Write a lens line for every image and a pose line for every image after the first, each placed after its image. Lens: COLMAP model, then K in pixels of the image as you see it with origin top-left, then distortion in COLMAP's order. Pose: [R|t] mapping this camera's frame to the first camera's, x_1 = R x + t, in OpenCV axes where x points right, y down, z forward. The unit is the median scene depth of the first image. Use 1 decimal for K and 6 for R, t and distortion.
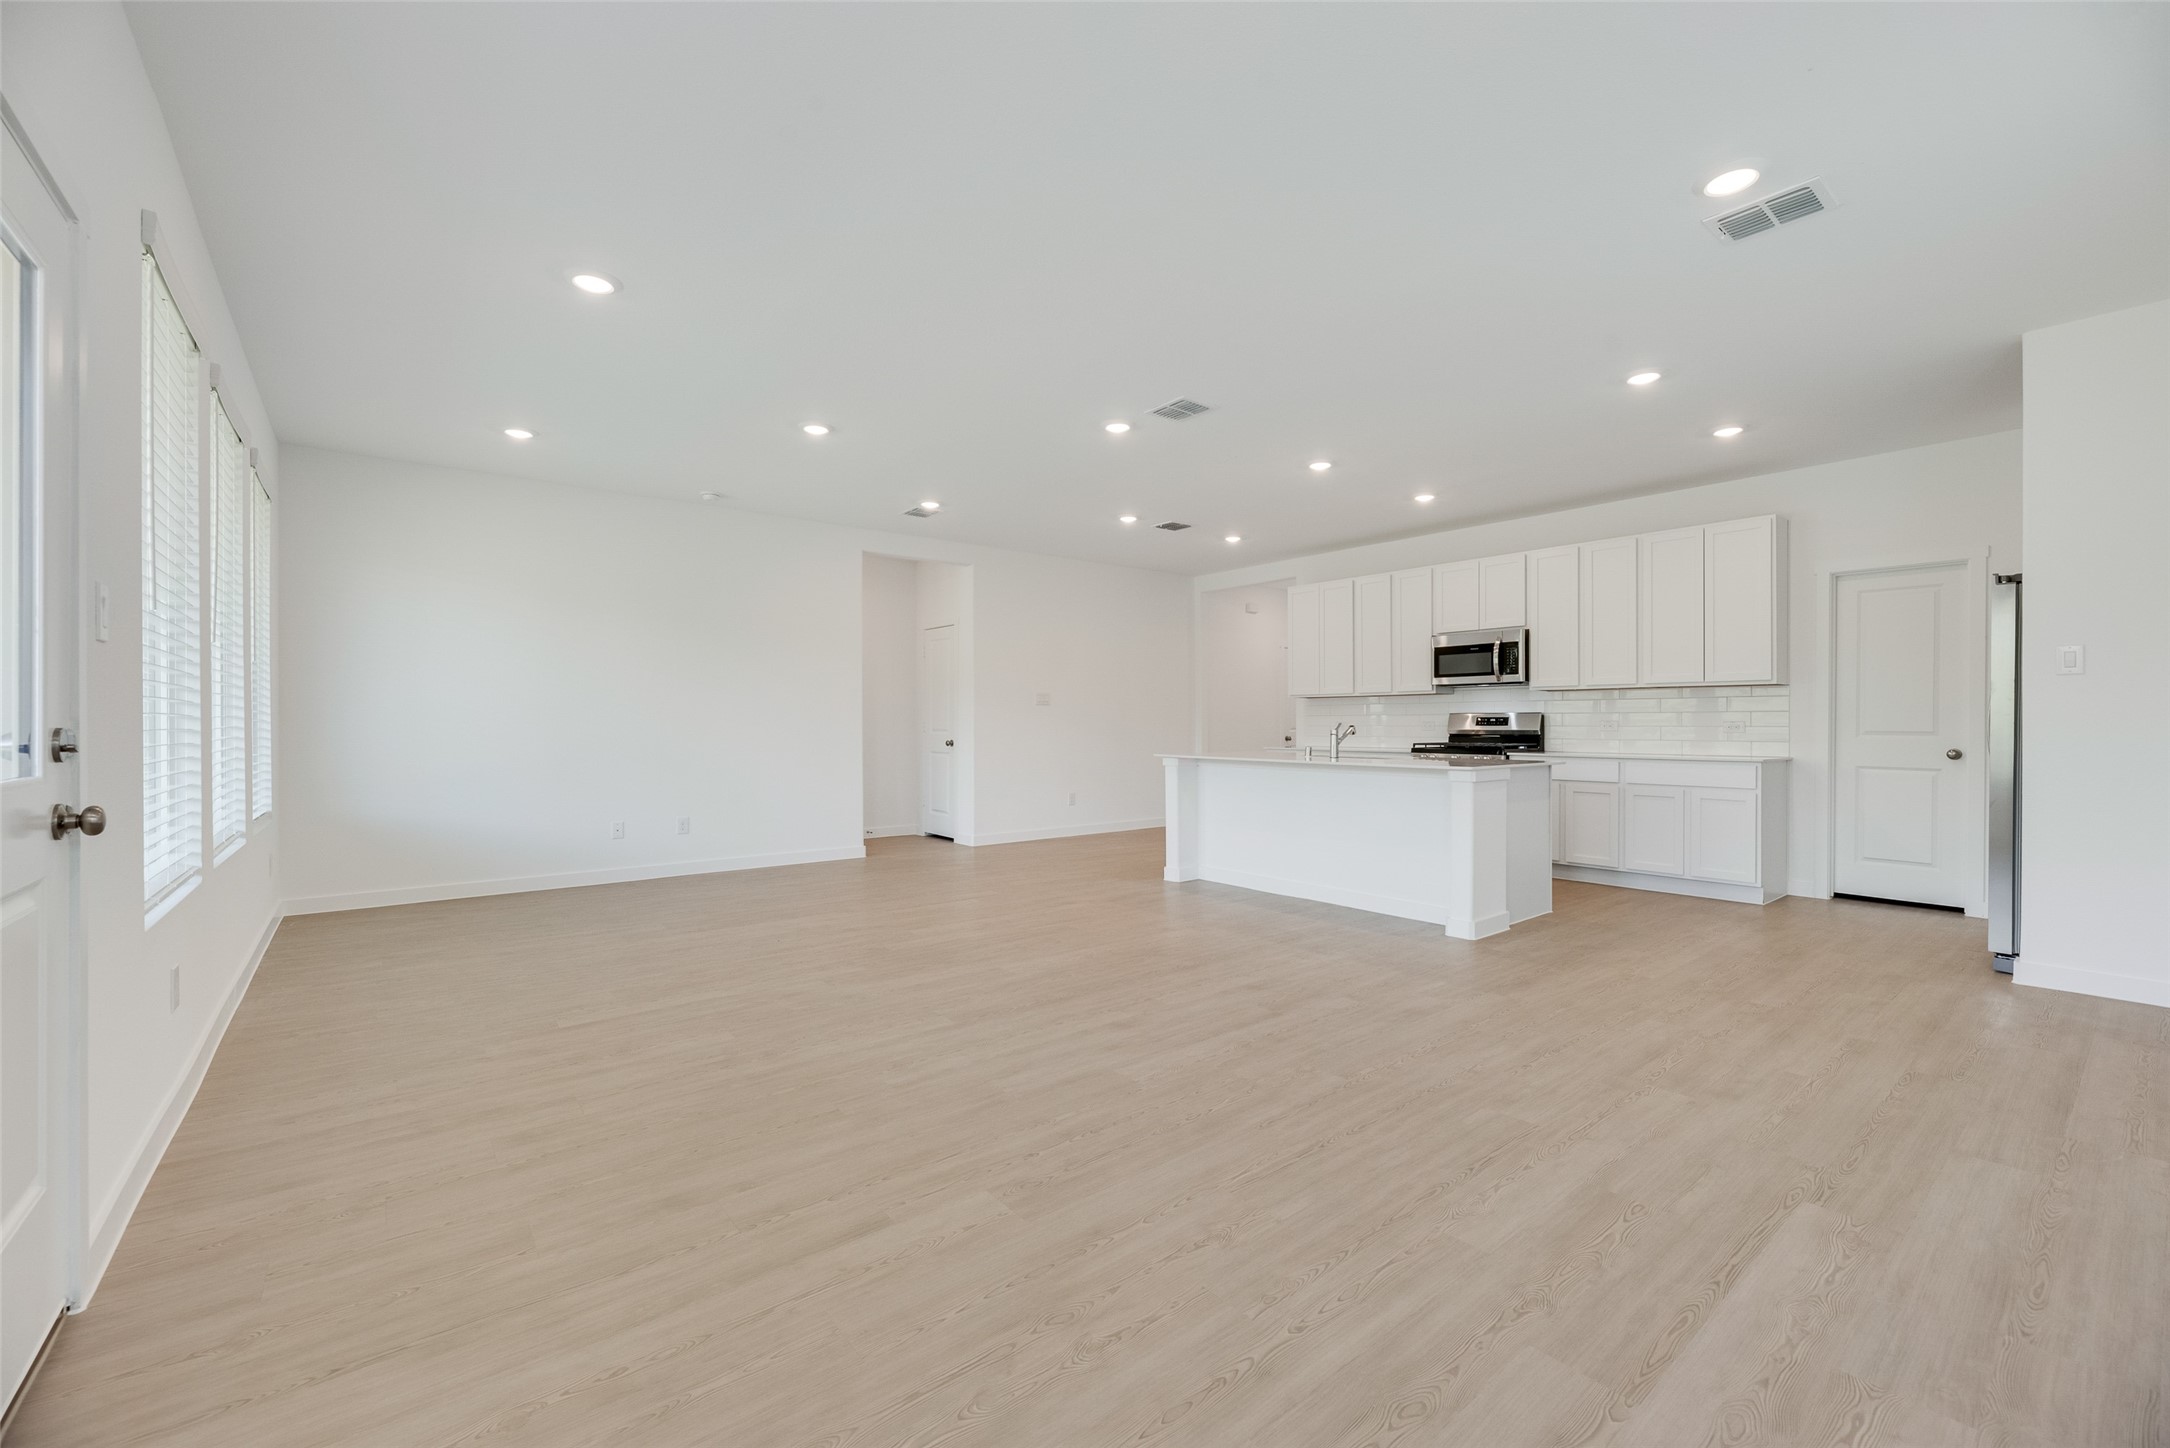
lens RADIAL K [[883.2, 0, 1092.5], [0, 883.2, 723.7], [0, 0, 1]] dist [-0.003713, -0.000121]
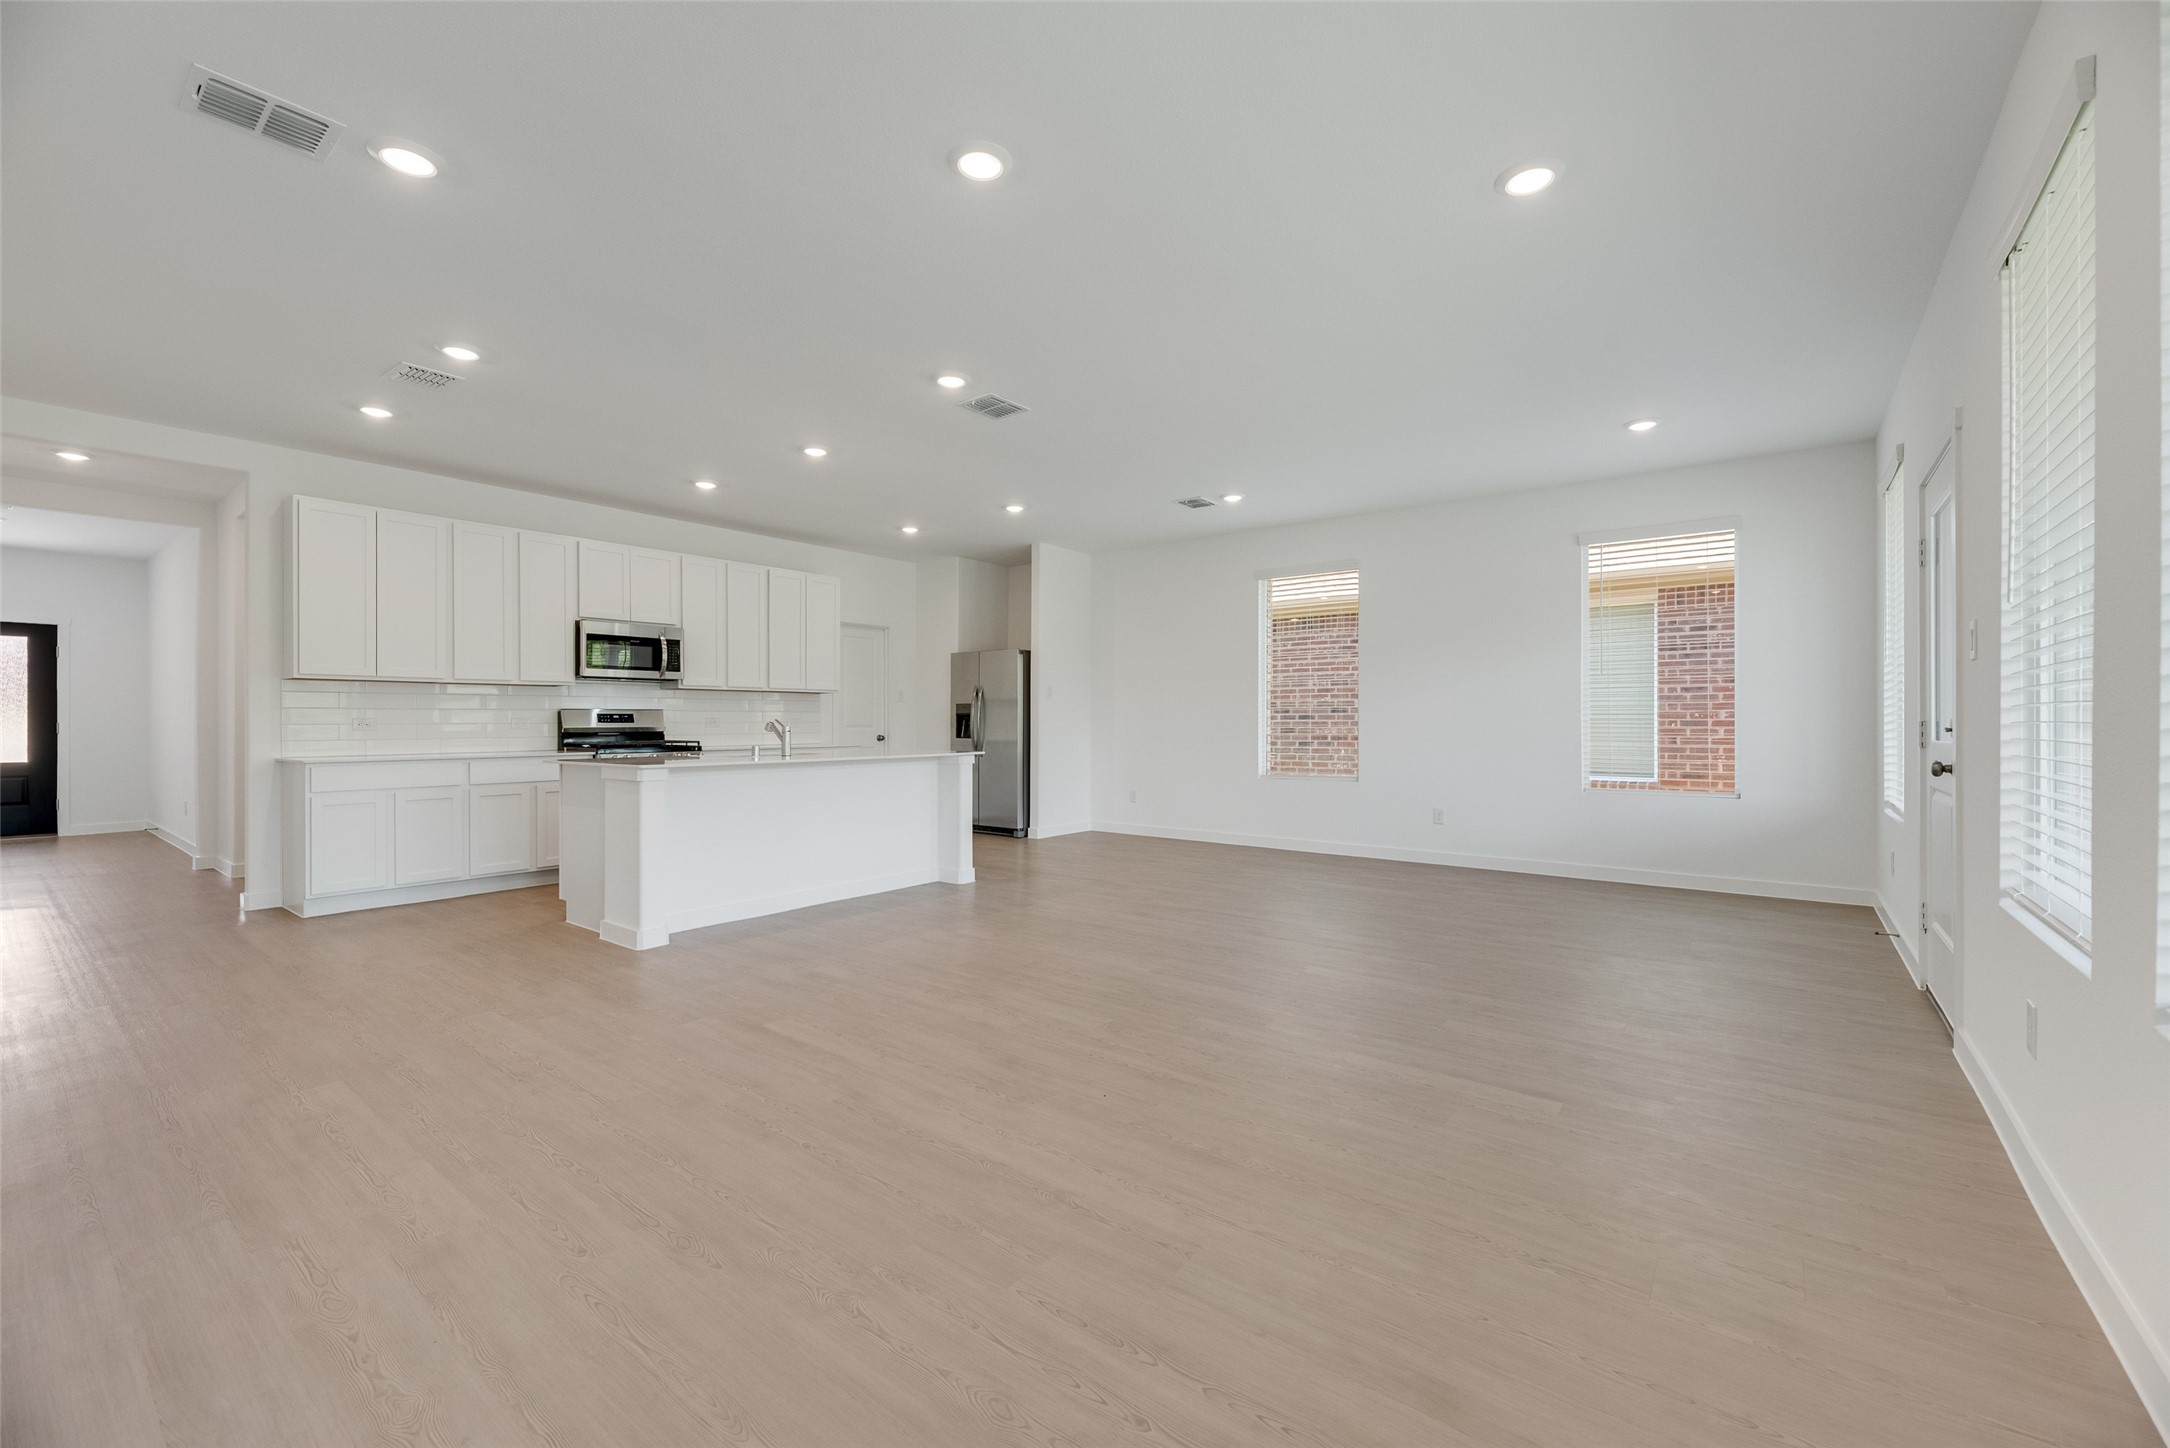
lens RADIAL K [[883.2, 0, 1086.3], [0, 883.2, 718.3], [0, 0, 1]] dist [-0.003713, -0.000121]
pose [[-0.229257, 0.005422, 0.973351, -0.613001], [-0.000505, 0.999984, -0.005689, 0.003117], [-0.973366, -0.001796, -0.229251, 0.767692]]
